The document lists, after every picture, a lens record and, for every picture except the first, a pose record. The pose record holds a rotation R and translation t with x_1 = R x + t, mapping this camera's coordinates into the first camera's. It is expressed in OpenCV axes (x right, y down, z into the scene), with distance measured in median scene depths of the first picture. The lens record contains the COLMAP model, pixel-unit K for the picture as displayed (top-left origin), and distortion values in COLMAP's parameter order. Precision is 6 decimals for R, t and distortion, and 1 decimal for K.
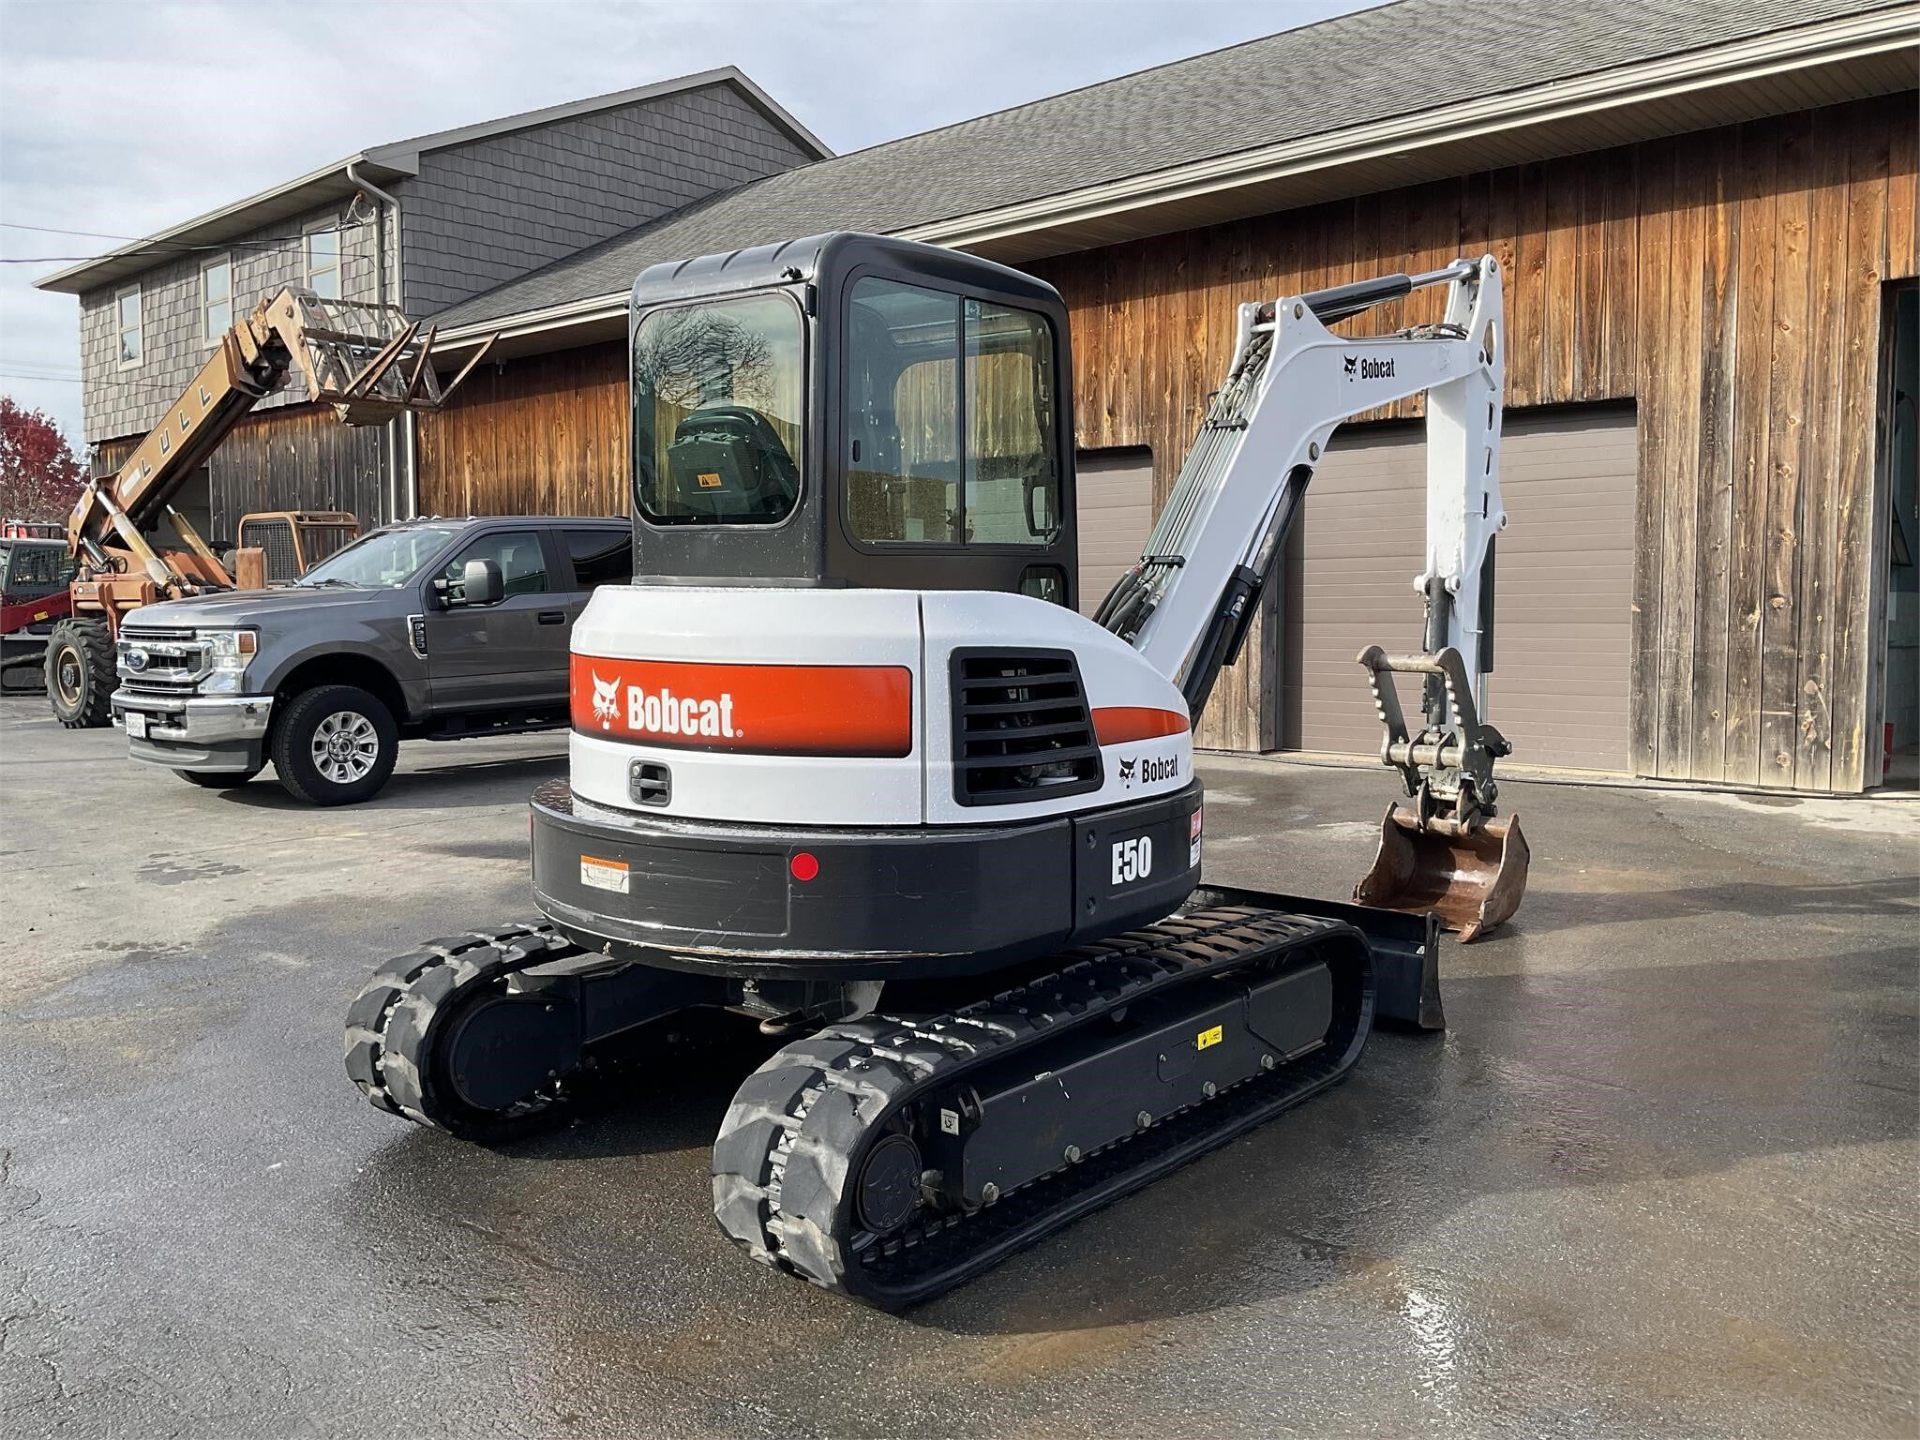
lens RADIAL K [[1574.1, 0, 954.2], [0, 1574.1, 711.7], [0, 0, 1]] dist [0.113762, -0.224958]
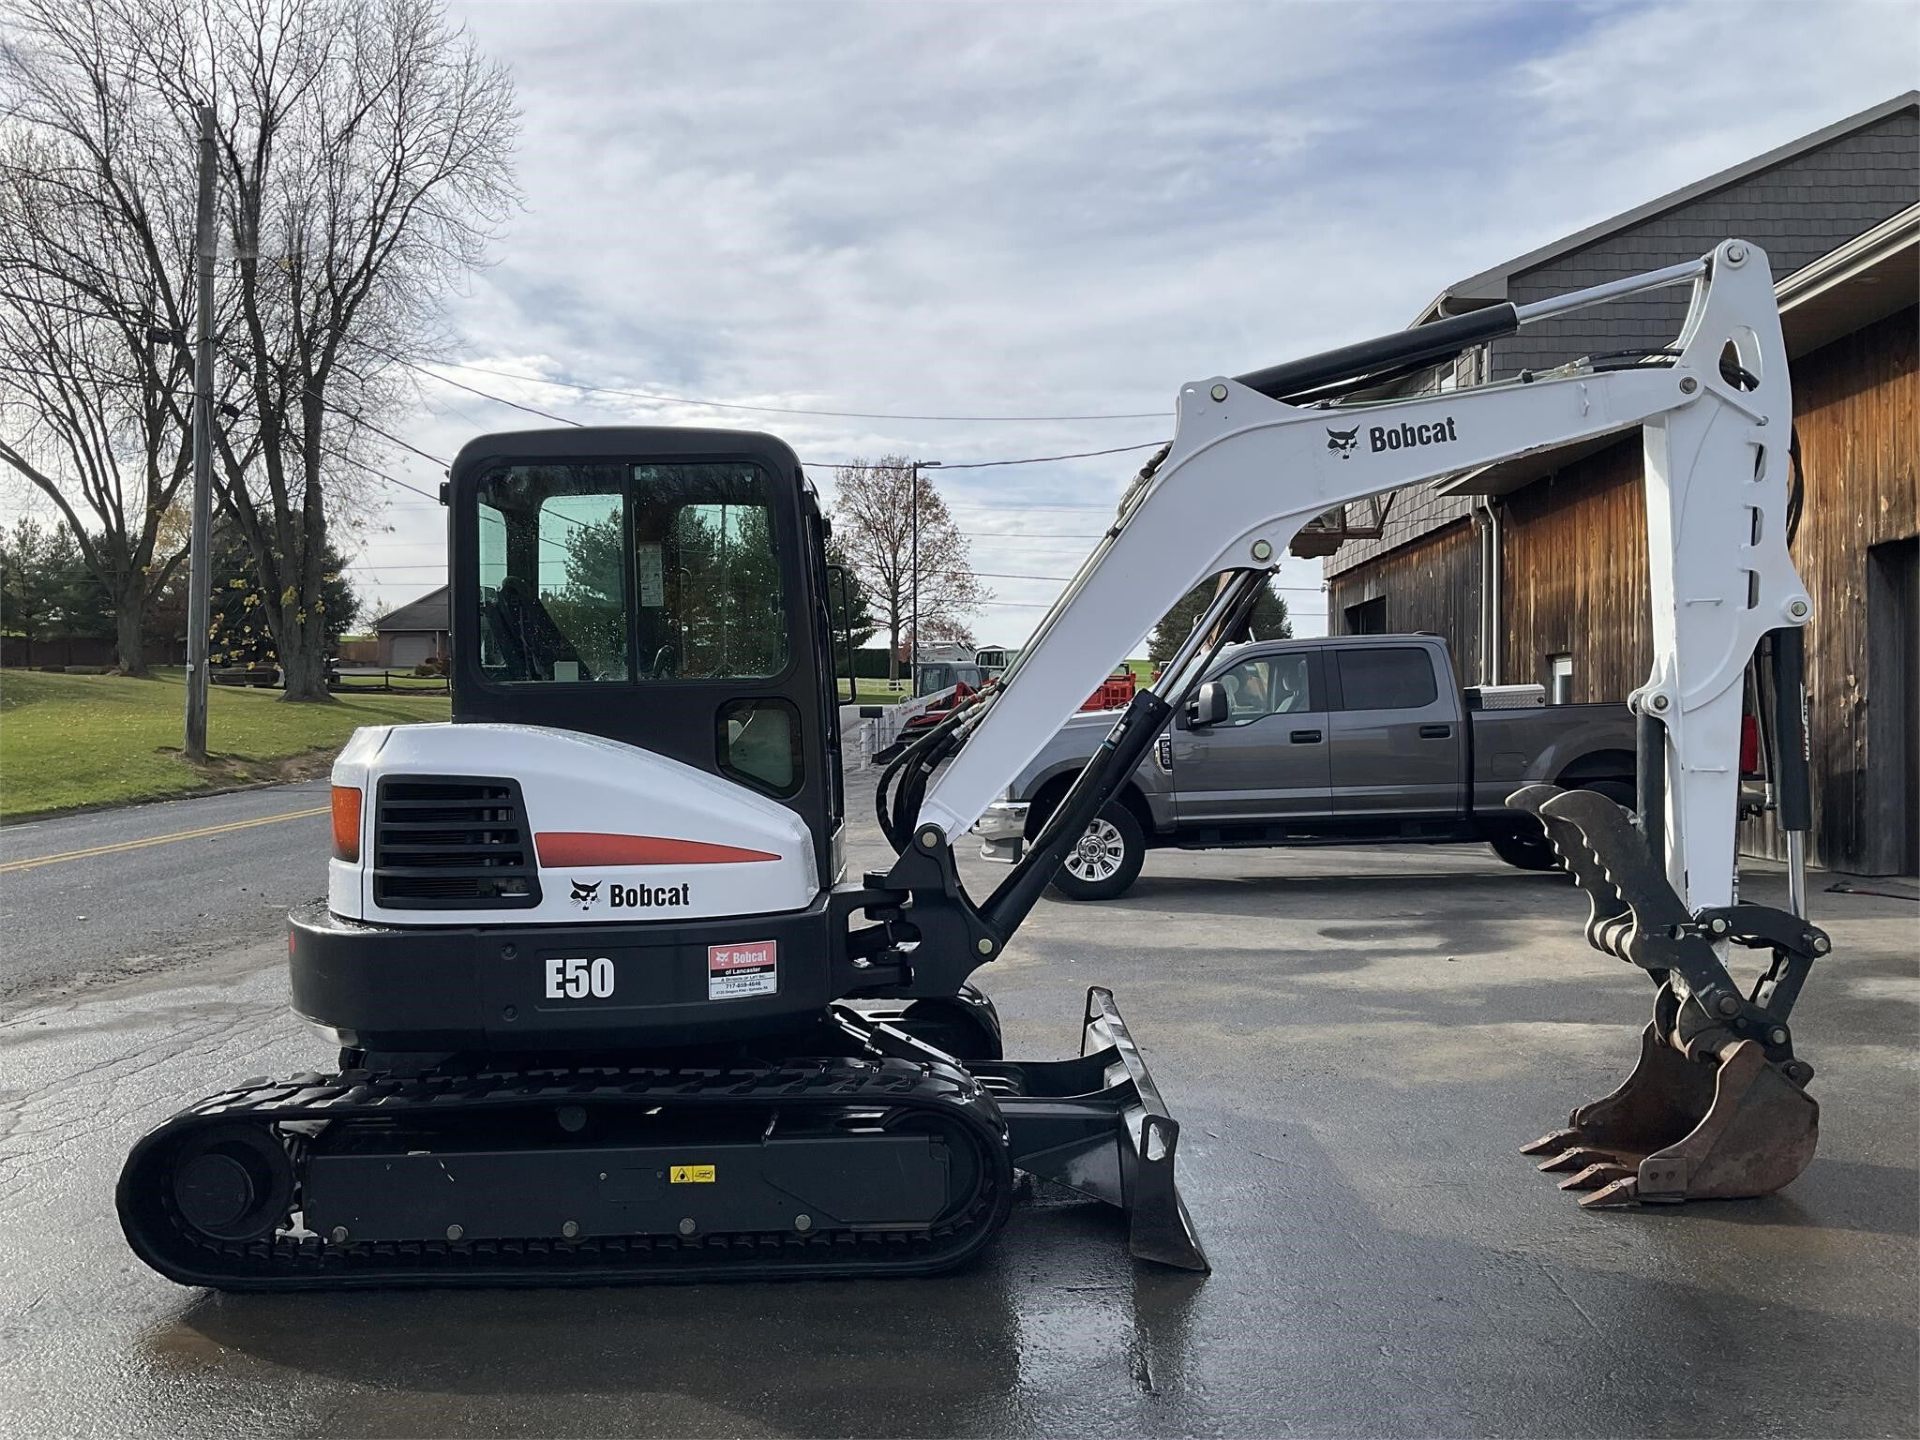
lens RADIAL K [[1574.1, 0, 954.2], [0, 1574.1, 711.7], [0, 0, 1]] dist [0.113762, -0.224958]
pose [[0.648422, -0.007209, -0.761247, 0.484288], [-0.046015, 0.997756, -0.048644, -0.019736], [0.759889, 0.066571, 0.646635, 0.218122]]
